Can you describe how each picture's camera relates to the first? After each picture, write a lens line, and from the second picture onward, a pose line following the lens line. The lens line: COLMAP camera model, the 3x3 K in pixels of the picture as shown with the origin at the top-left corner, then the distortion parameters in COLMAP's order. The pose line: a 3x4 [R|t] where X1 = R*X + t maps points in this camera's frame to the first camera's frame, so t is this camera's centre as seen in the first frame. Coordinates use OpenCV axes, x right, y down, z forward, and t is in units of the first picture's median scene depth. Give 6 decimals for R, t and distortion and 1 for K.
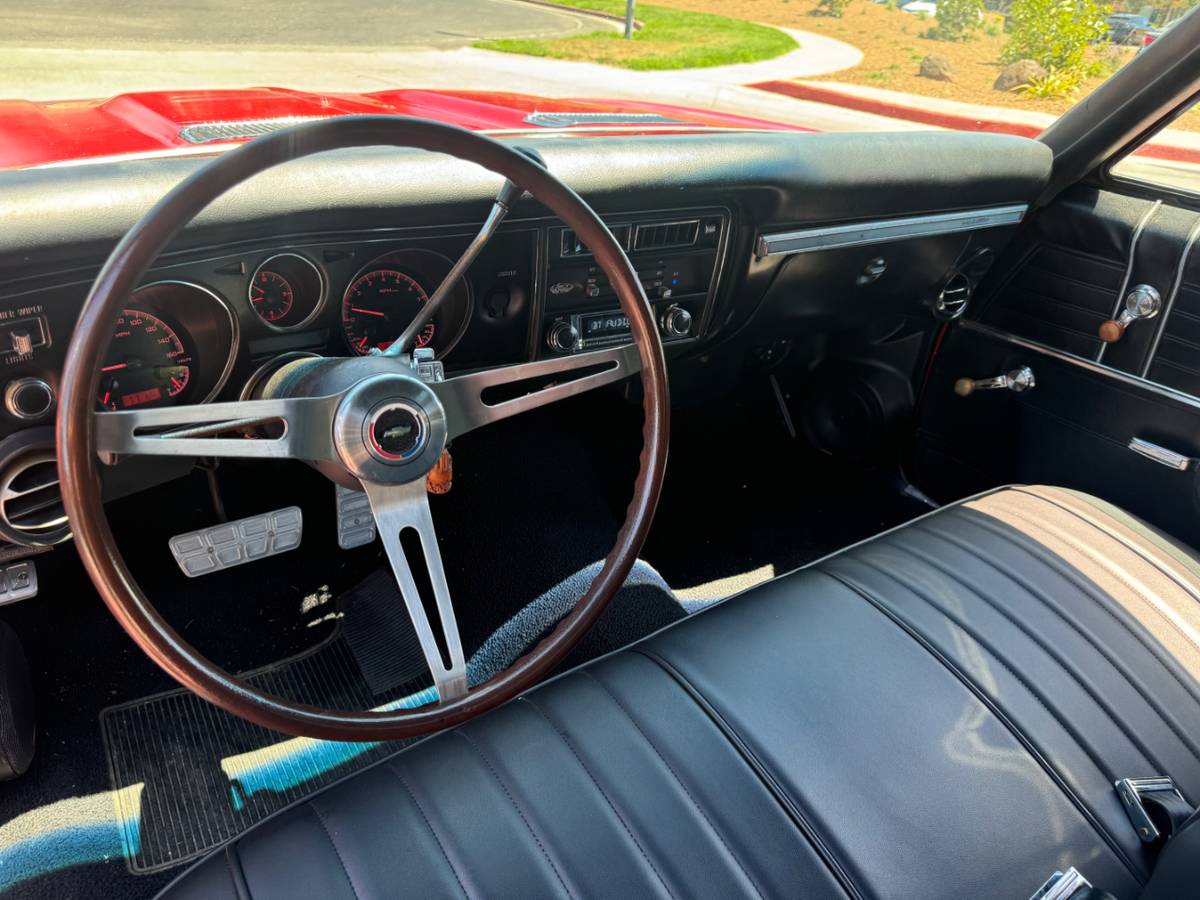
lens RADIAL K [[880.7, 0, 617.9], [0, 880.7, 454.9], [0, 0, 1]] dist [-0.023886, -0.001112]
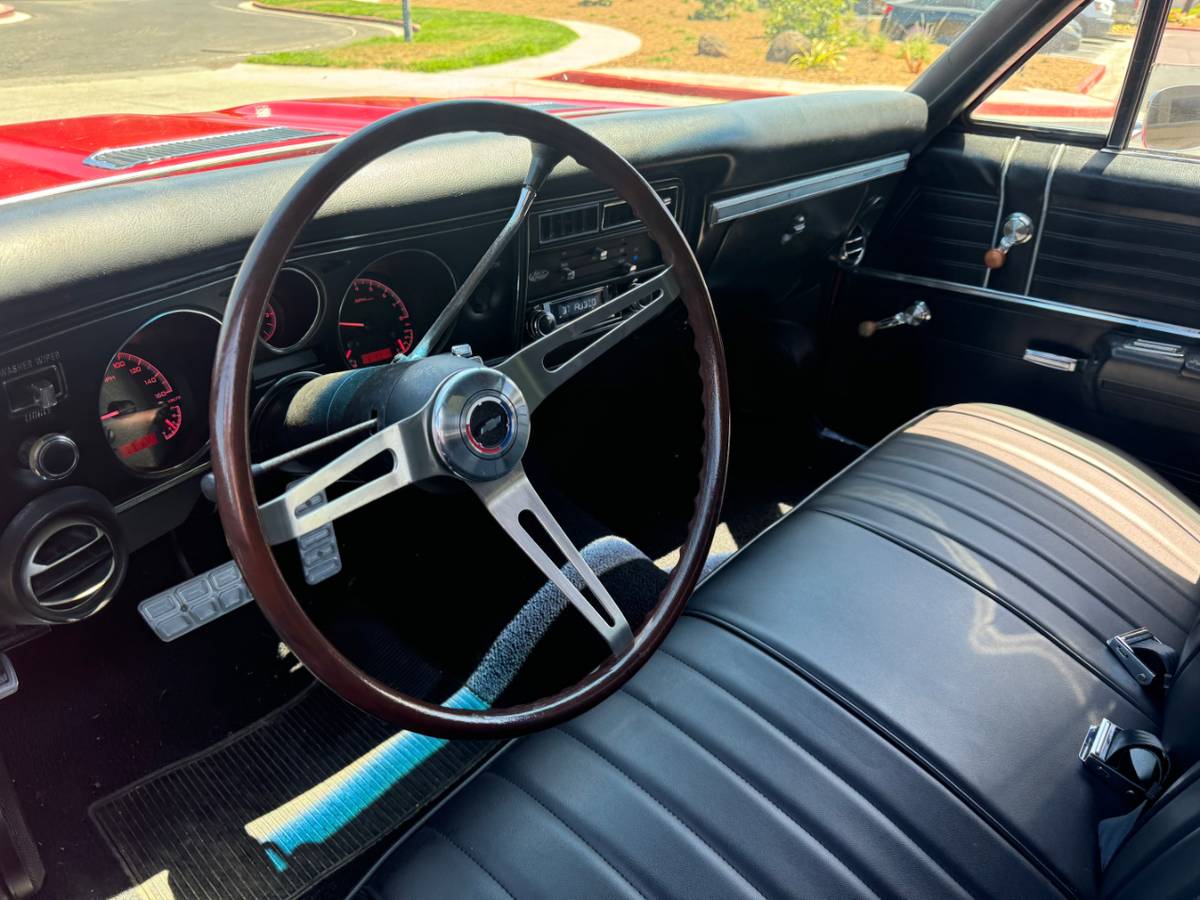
lens RADIAL K [[882.3, 0, 626.4], [0, 882.3, 447.2], [0, 0, 1]] dist [-0.026901, 0.001998]
pose [[0.966883, -0.163068, 0.196331, -0.146672], [0.163961, 0.986396, 0.011808, 0.005857], [-0.195586, 0.020774, 0.980467, 0.001222]]
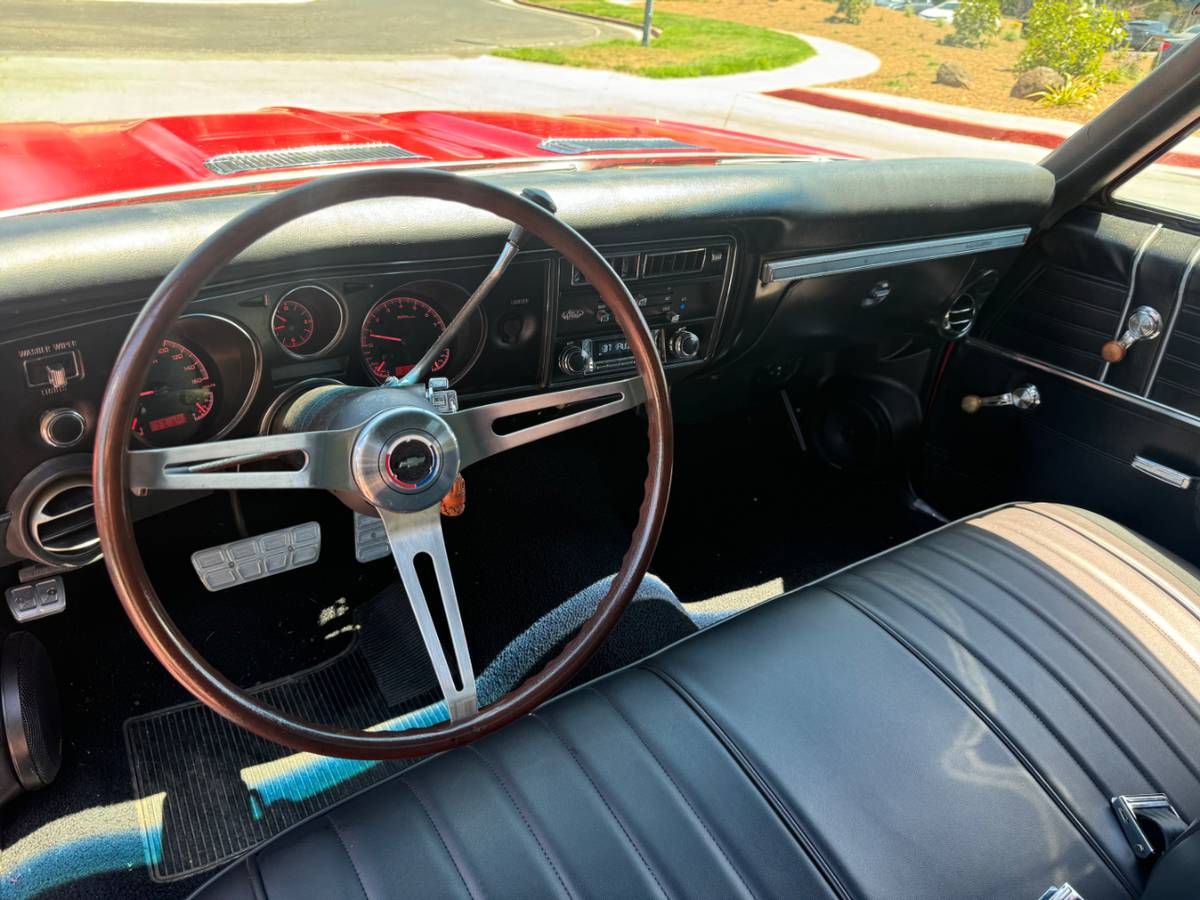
lens RADIAL K [[882.3, 0, 626.4], [0, 882.3, 447.2], [0, 0, 1]] dist [-0.026901, 0.001998]
pose [[0.999943, 0.002763, -0.010292, 0.007697], [-0.002889, 0.999920, -0.012277, -0.015904], [0.010257, 0.012306, 0.999872, -0.023750]]
